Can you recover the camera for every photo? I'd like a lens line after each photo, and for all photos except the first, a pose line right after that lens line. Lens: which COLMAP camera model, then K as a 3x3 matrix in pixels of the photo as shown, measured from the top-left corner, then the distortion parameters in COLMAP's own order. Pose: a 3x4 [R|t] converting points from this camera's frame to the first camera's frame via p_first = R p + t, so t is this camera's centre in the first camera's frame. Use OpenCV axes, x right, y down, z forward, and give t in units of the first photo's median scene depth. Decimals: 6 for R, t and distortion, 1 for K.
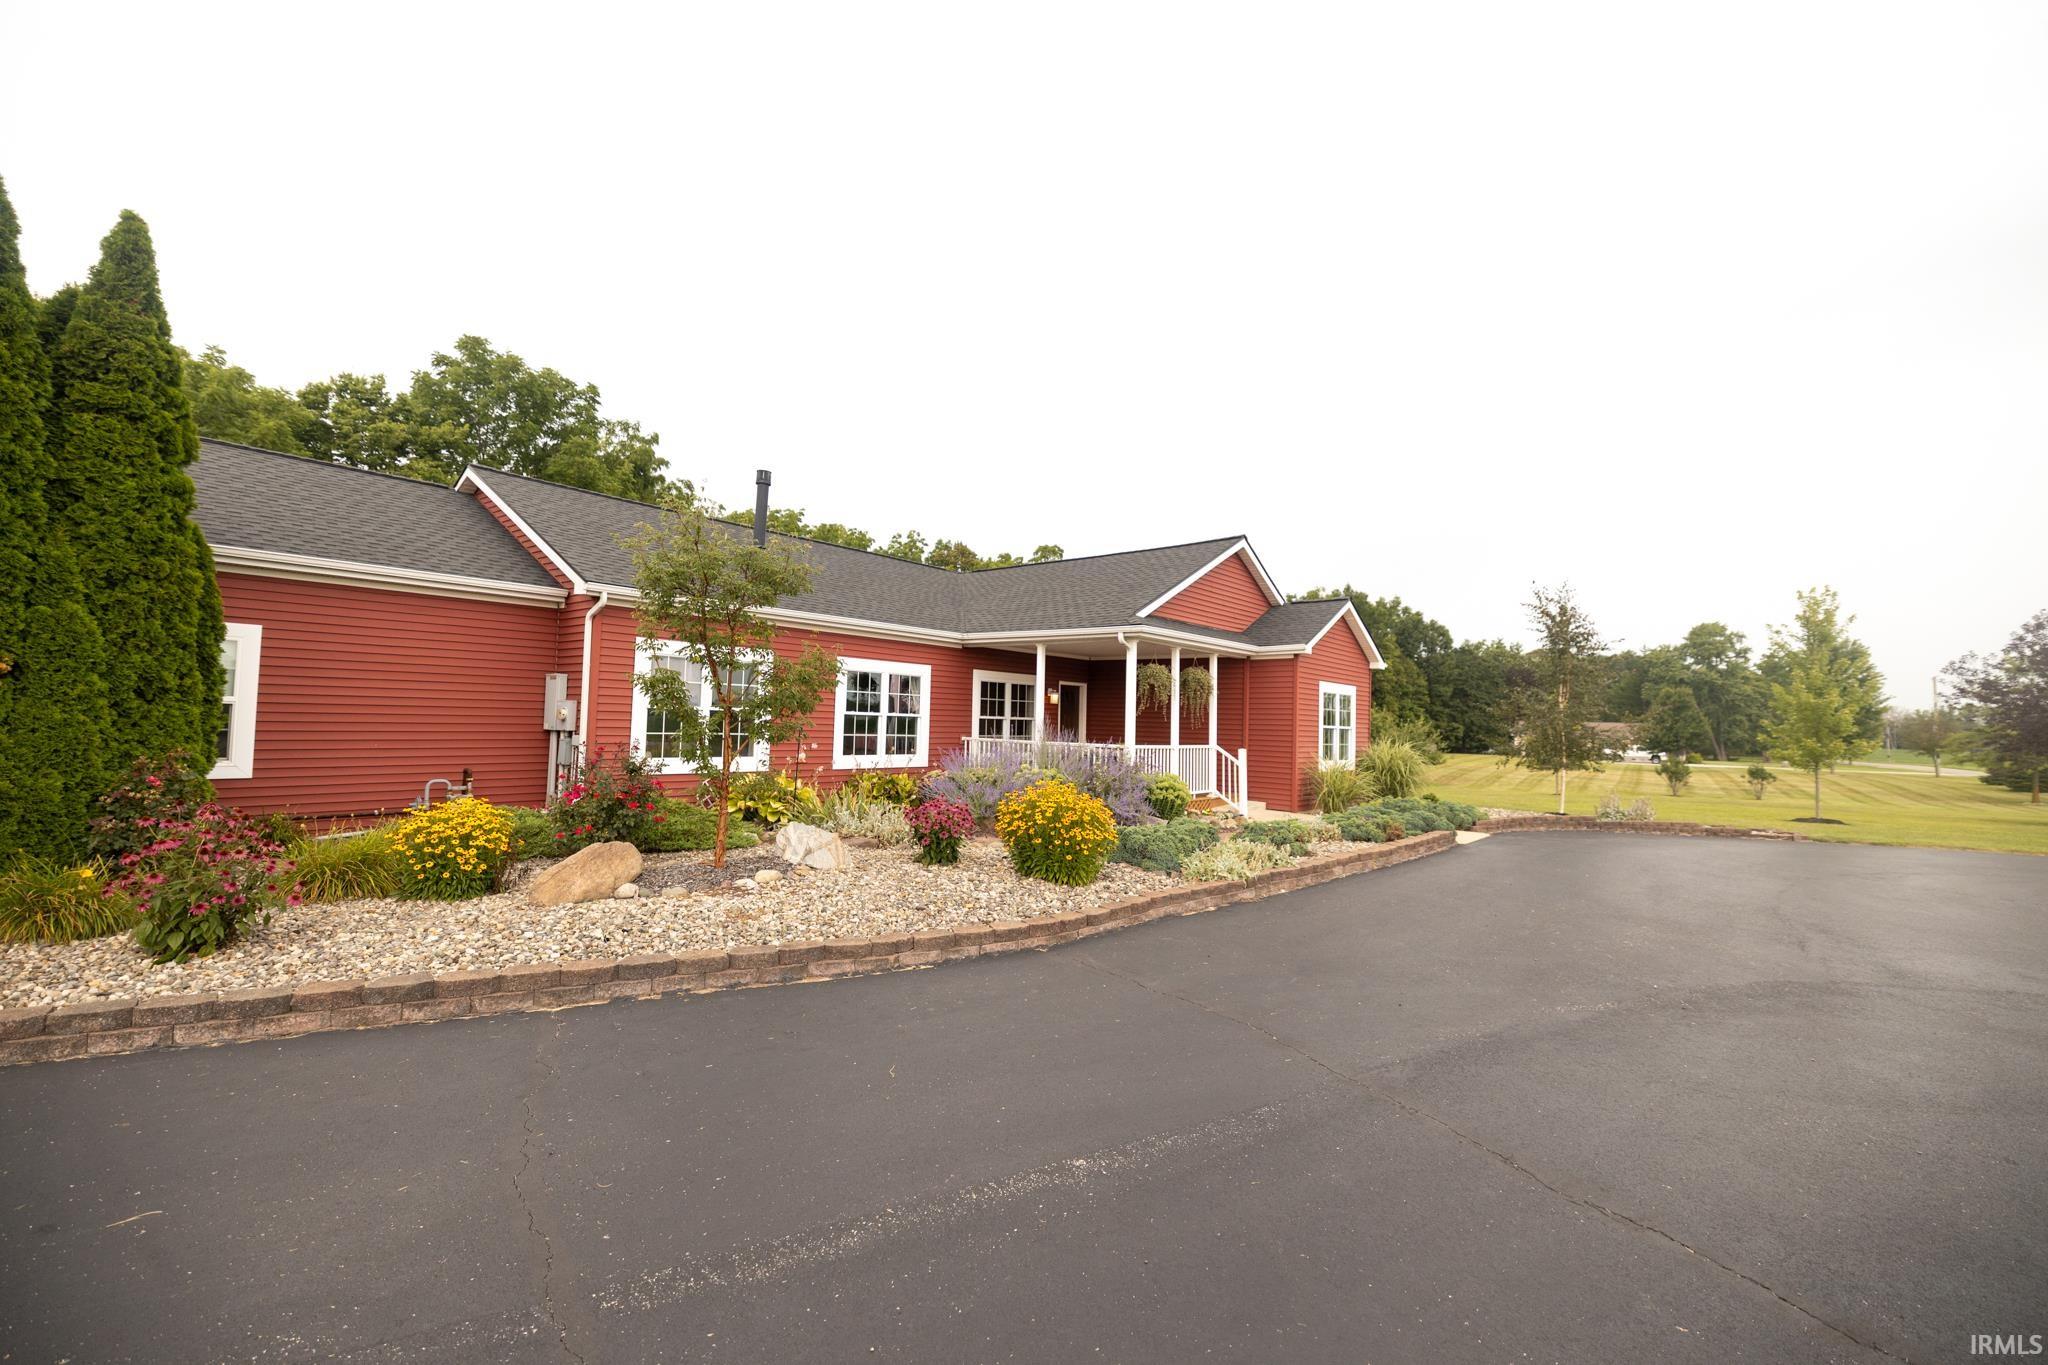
lens RADIAL K [[855.8, 0, 1016.6], [0, 855.8, 677.9], [0, 0, 1]] dist [-0.000086, -0.000227]
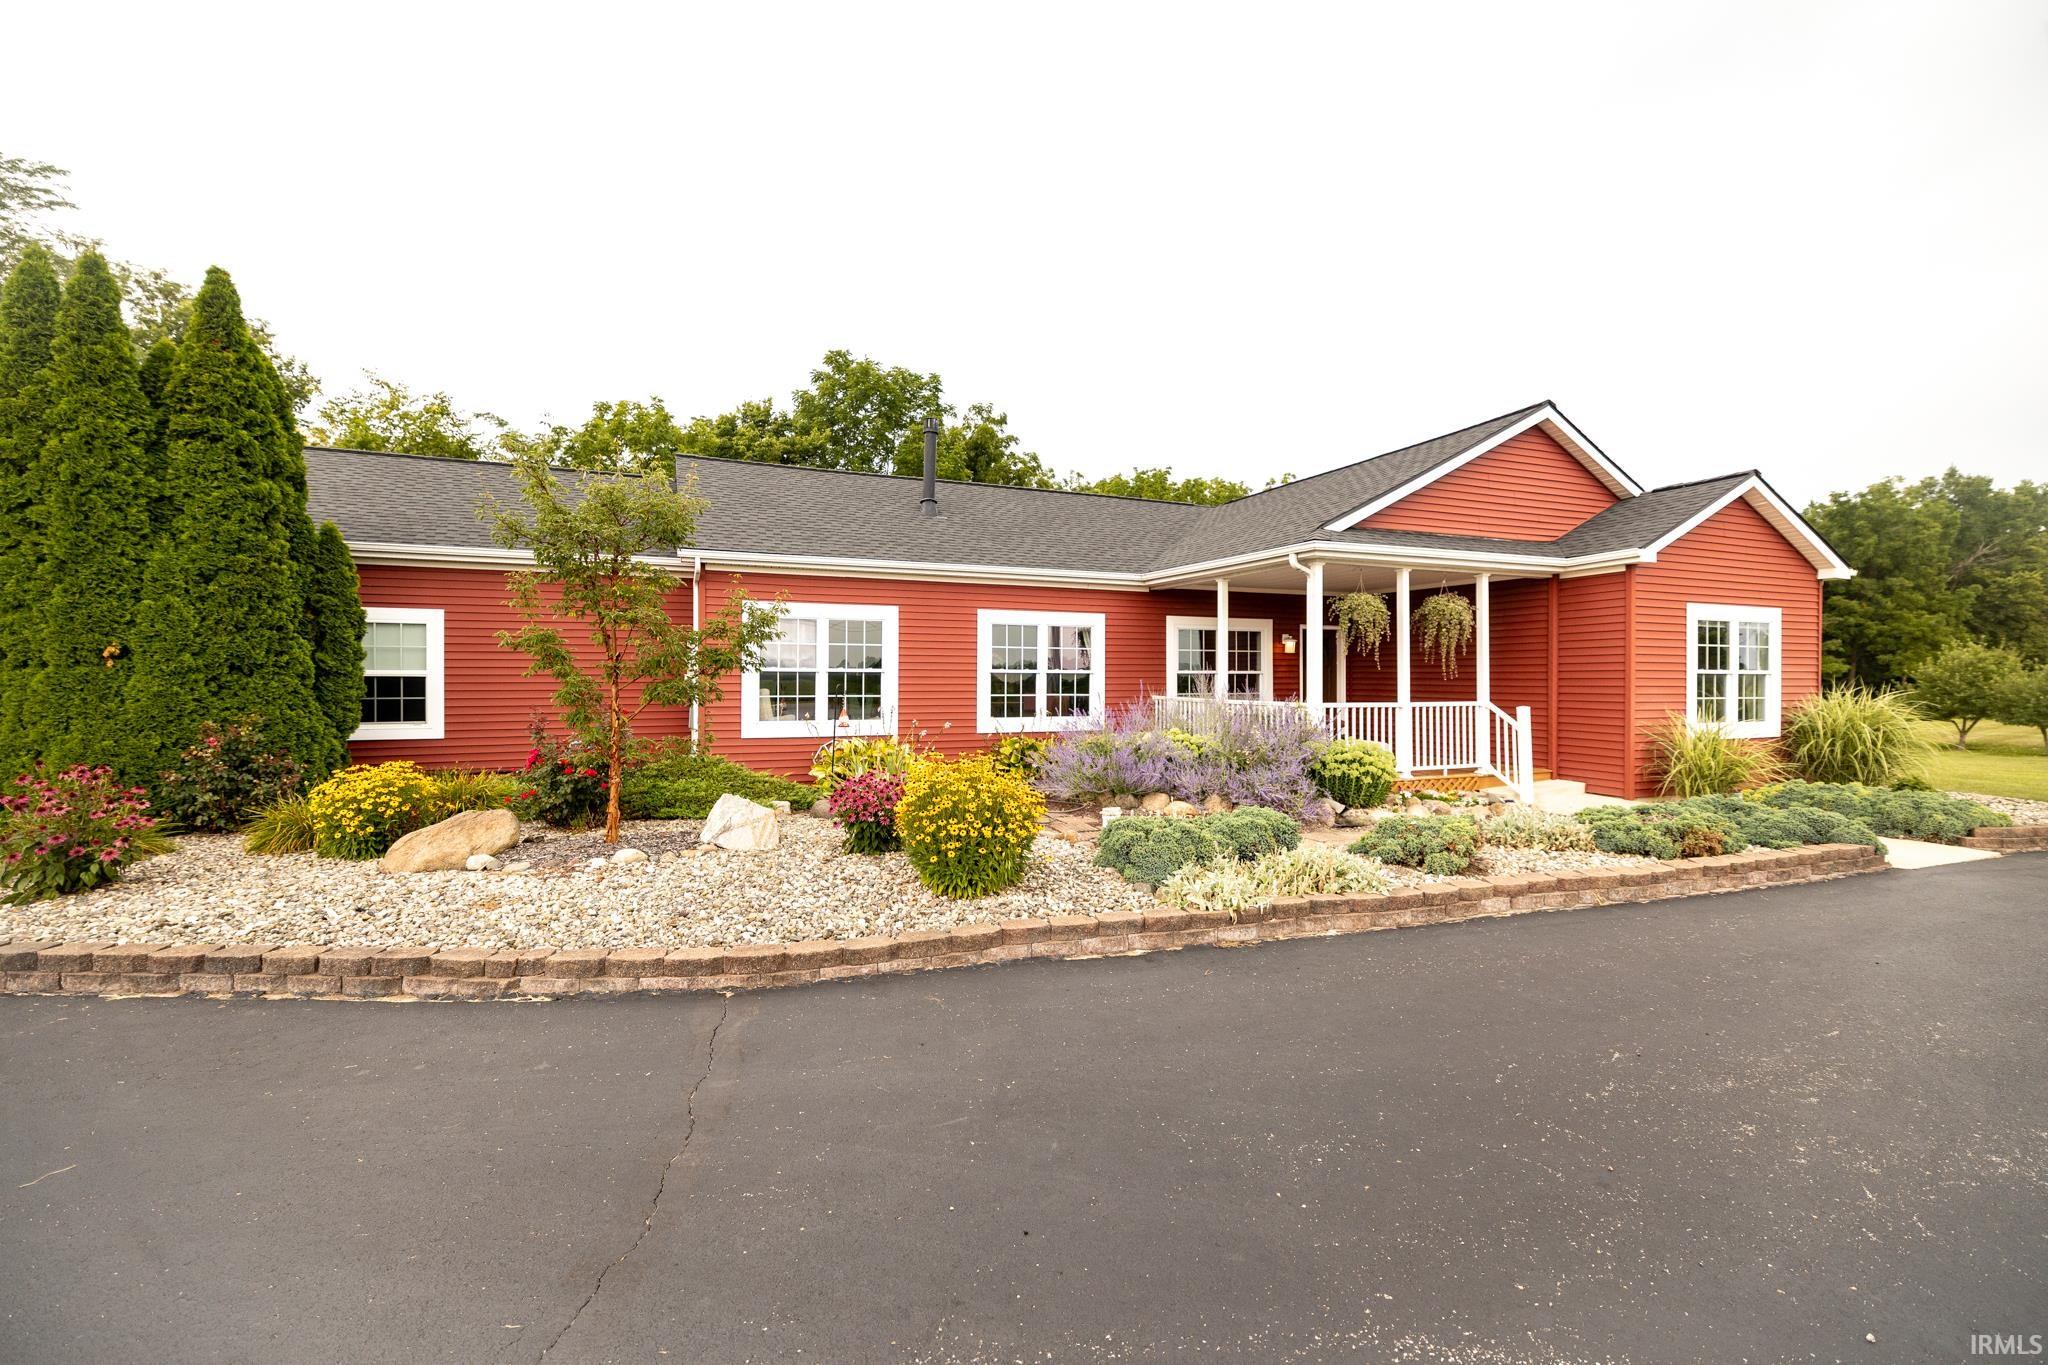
lens RADIAL K [[855.8, 0, 1016.6], [0, 855.8, 677.9], [0, 0, 1]] dist [-0.000086, -0.000227]
pose [[0.887206, -0.024587, -0.460717, 0.236303], [0.045274, 0.998399, 0.033904, 0.018558], [0.459146, -0.050938, 0.886899, 0.205758]]
